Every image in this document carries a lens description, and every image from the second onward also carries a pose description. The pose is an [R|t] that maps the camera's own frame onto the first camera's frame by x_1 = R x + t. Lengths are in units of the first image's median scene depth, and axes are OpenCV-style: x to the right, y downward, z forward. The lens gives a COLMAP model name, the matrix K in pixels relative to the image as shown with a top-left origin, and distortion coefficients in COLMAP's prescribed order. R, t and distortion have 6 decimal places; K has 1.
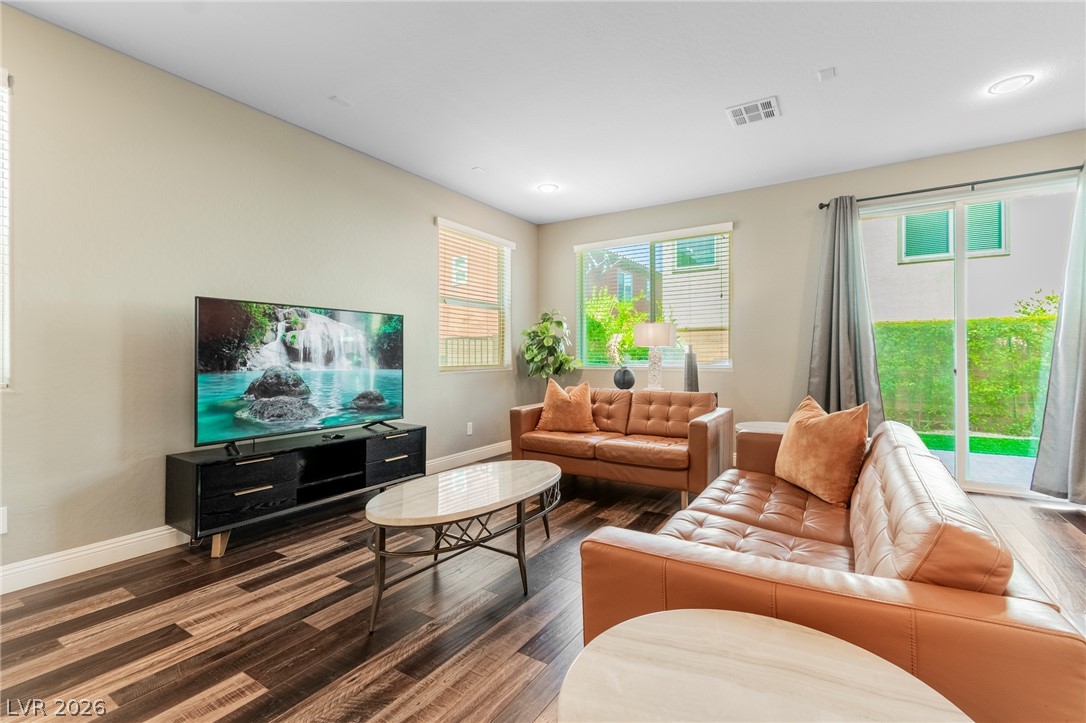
lens RADIAL K [[481.1, 0, 545.3], [0, 481.1, 352.0], [0, 0, 1]] dist [0.002801, -0.000903]
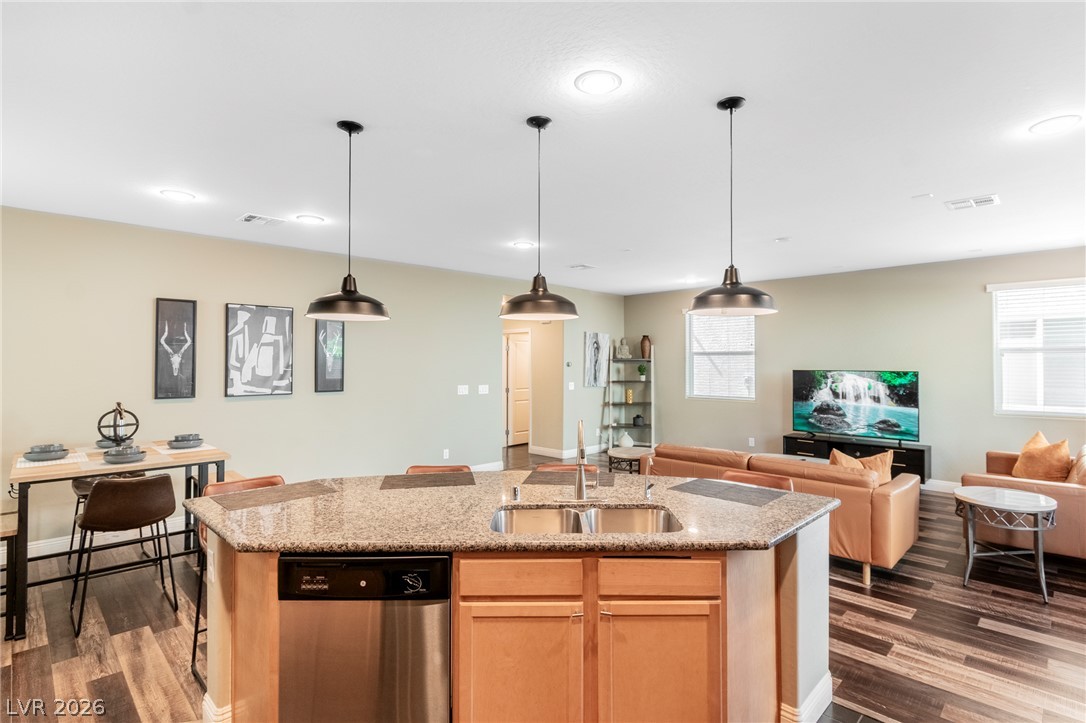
lens RADIAL K [[536.2, 0, 554.3], [0, 536.2, 353.3], [0, 0, 1]] dist [0.002356, -0.003938]
pose [[-0.208135, -0.013978, -0.978000, 1.831959], [0.007573, 0.999845, -0.015902, -0.136507], [0.978071, -0.010716, -0.207997, 0.308117]]
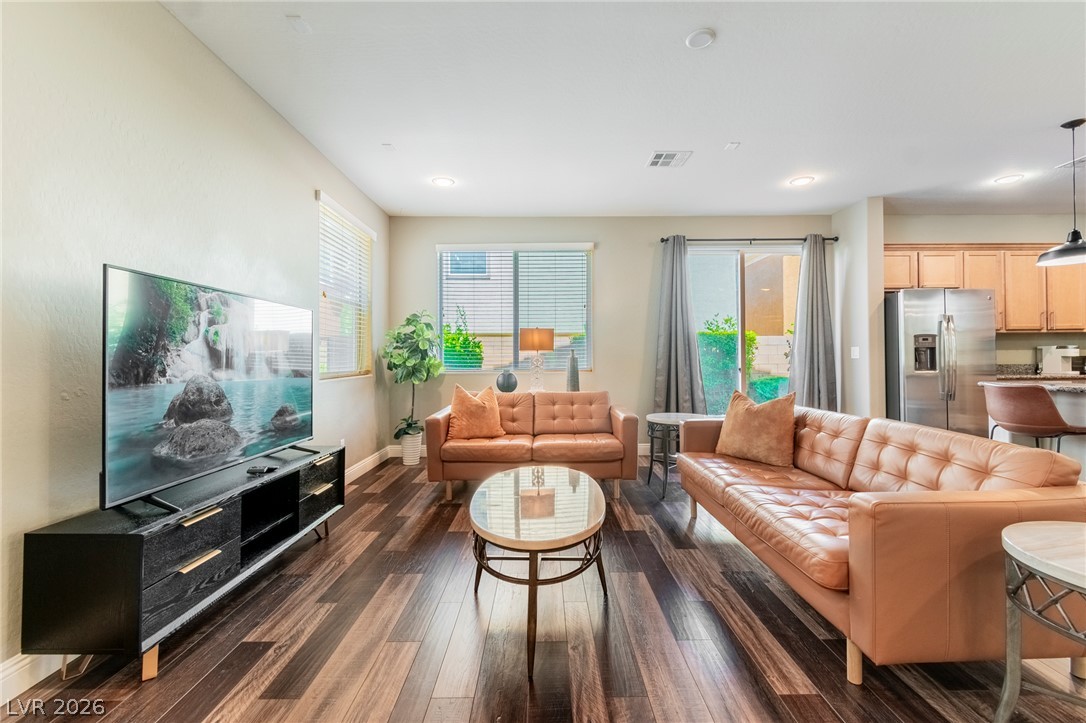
lens RADIAL K [[481.1, 0, 548.2], [0, 481.1, 352.2], [0, 0, 1]] dist [0.002801, -0.000903]
pose [[0.838181, 0.005099, 0.545368, -0.481561], [-0.000203, 0.999959, -0.009038, 0.001818], [-0.545392, 0.007465, 0.838148, 0.146134]]
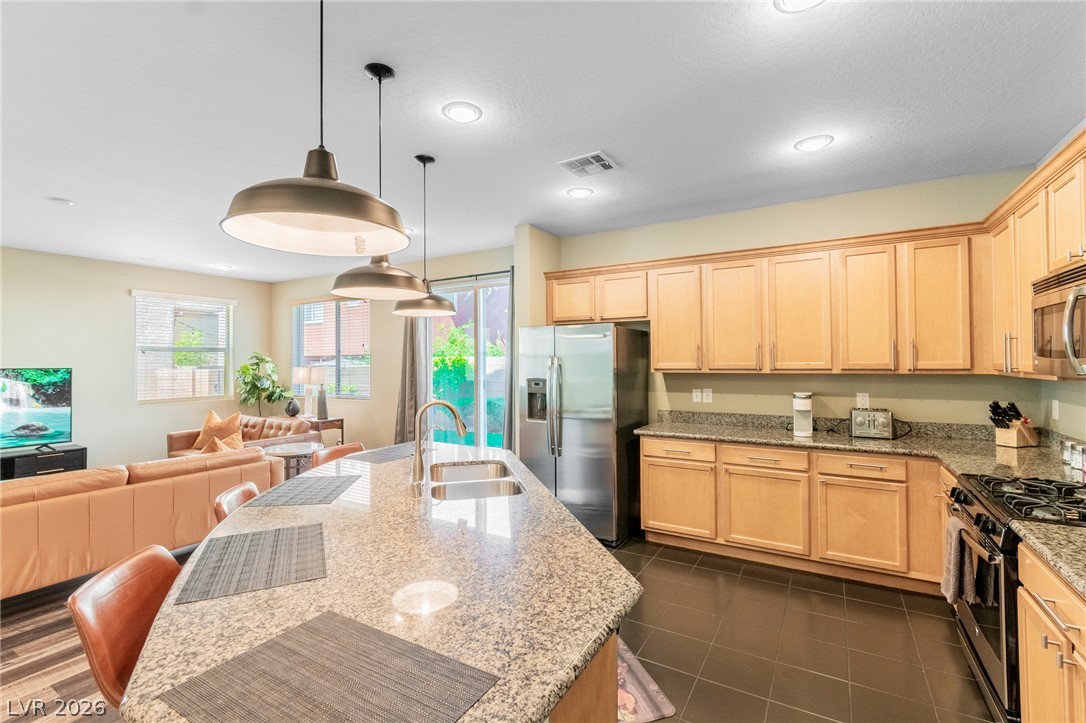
lens RADIAL K [[481.1, 0, 546.5], [0, 481.1, 353.0], [0, 0, 1]] dist [0.002801, -0.000903]
pose [[0.999502, -0.004396, 0.031239, 1.244773], [0.004695, 0.999944, -0.009508, -0.120118], [-0.031196, 0.009650, 0.999467, -0.531639]]
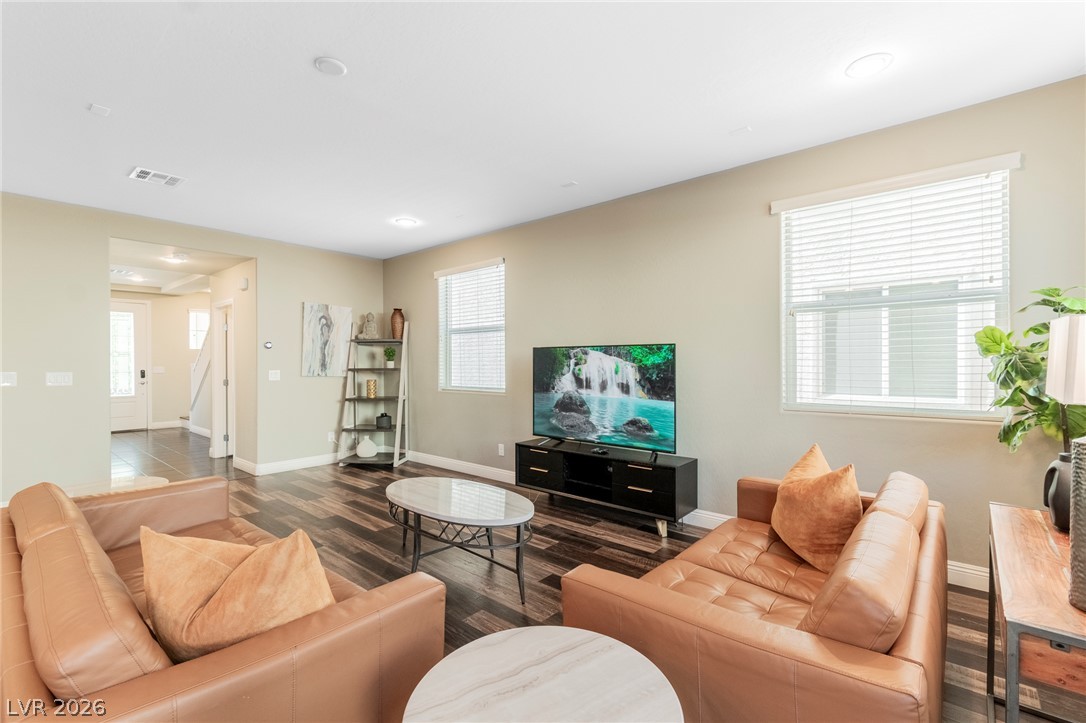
lens RADIAL K [[481.1, 0, 548.8], [0, 481.1, 362.3], [0, 0, 1]] dist [0.002801, -0.000903]
pose [[-0.139243, 0.004626, -0.990247, 0.791721], [0.012492, 0.999918, 0.002915, -0.055341], [0.990179, -0.011964, -0.139290, 1.061918]]
